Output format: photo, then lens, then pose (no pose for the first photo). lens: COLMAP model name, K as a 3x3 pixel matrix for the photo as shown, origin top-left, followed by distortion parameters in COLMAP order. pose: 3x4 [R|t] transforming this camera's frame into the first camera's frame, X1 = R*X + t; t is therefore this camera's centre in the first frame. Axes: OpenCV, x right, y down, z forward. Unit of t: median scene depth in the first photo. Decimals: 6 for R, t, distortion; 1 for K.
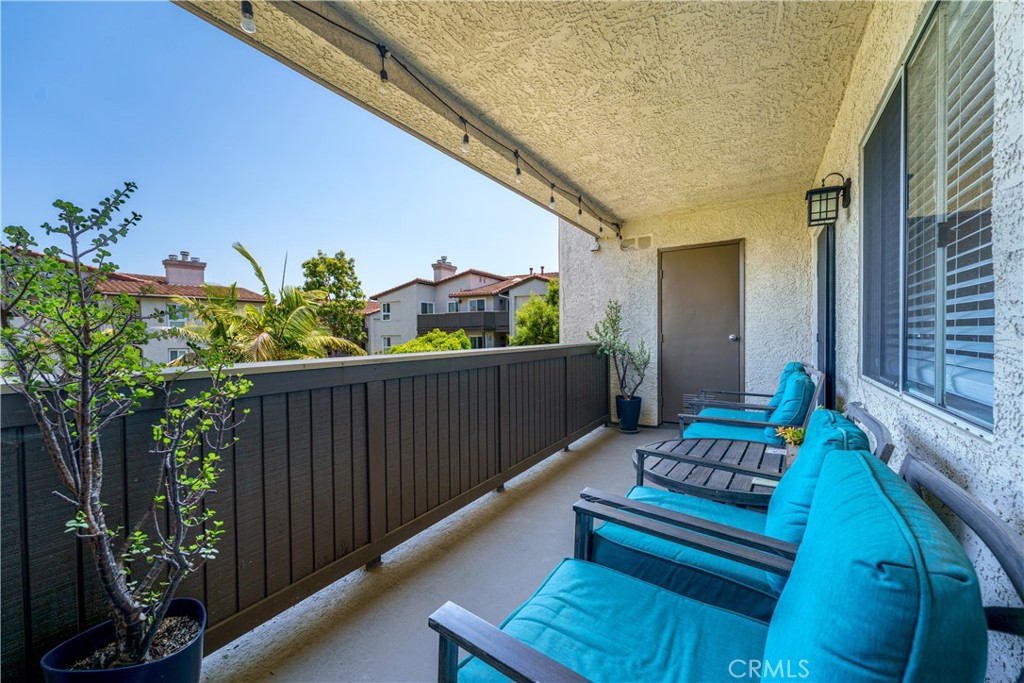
lens RADIAL K [[402.3, 0, 508.9], [0, 402.3, 342.6], [0, 0, 1]] dist [-0.002541, -0.000246]
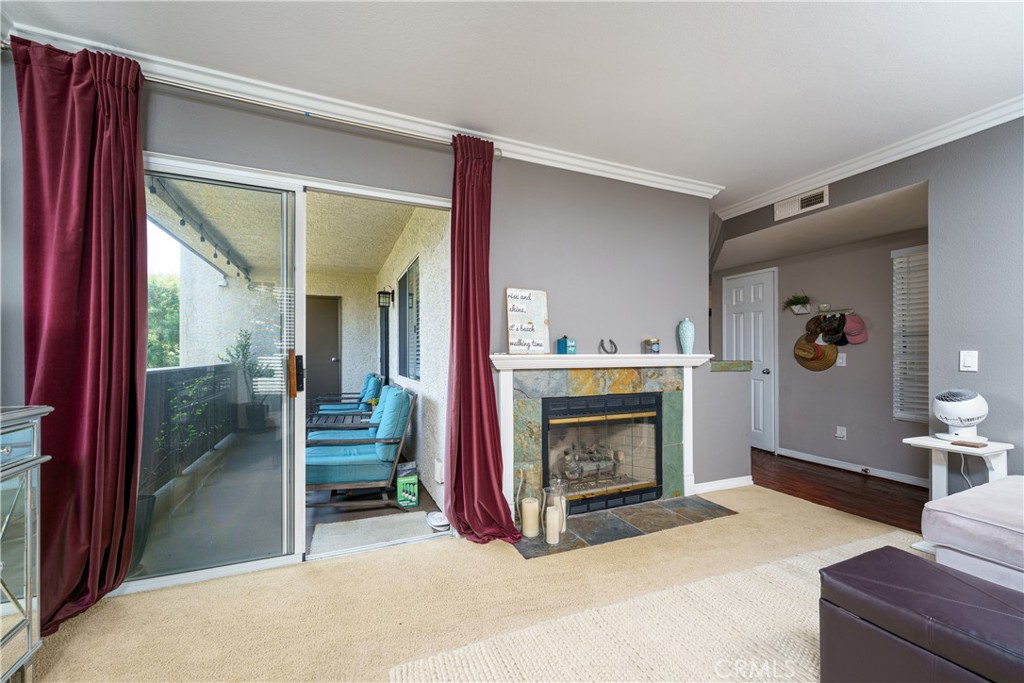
lens RADIAL K [[402.3, 0, 513.2], [0, 402.3, 351.4], [0, 0, 1]] dist [-0.002541, -0.000246]
pose [[0.550436, 0.017270, 0.834698, -0.053168], [0.009261, 0.999598, -0.026790, 0.000597], [-0.834826, 0.022476, 0.550055, -0.063869]]
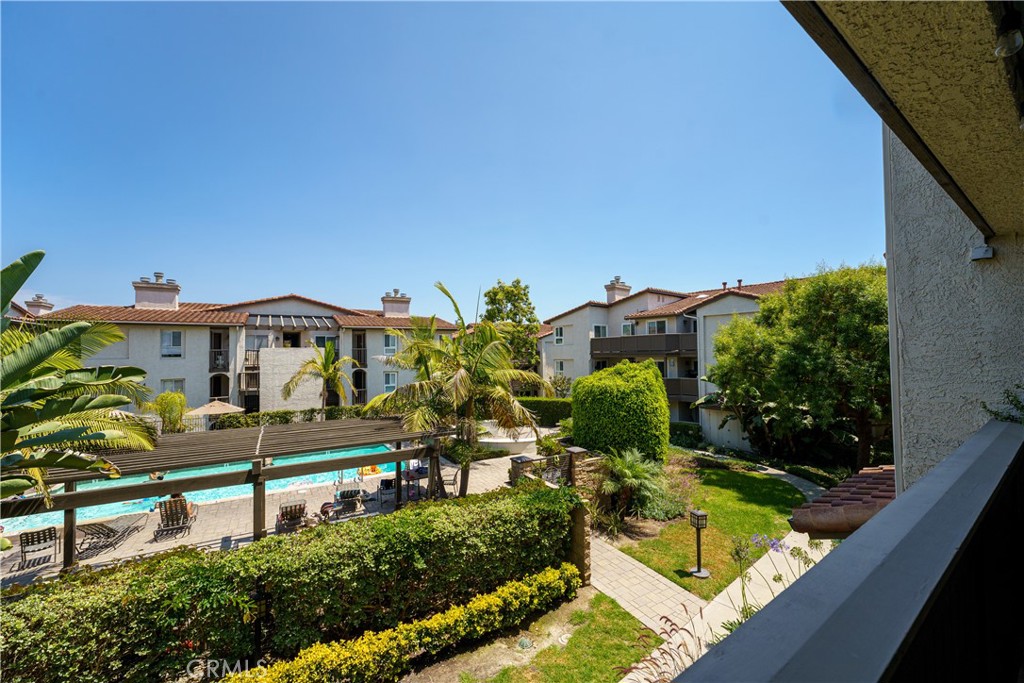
lens RADIAL K [[402.3, 0, 509.9], [0, 402.3, 341.7], [0, 0, 1]] dist [-0.002541, -0.000246]
pose [[0.921826, -0.012916, -0.387389, -0.034122], [-0.006503, 0.998789, -0.048775, -0.013718], [0.387550, 0.047481, 0.920625, 0.037475]]
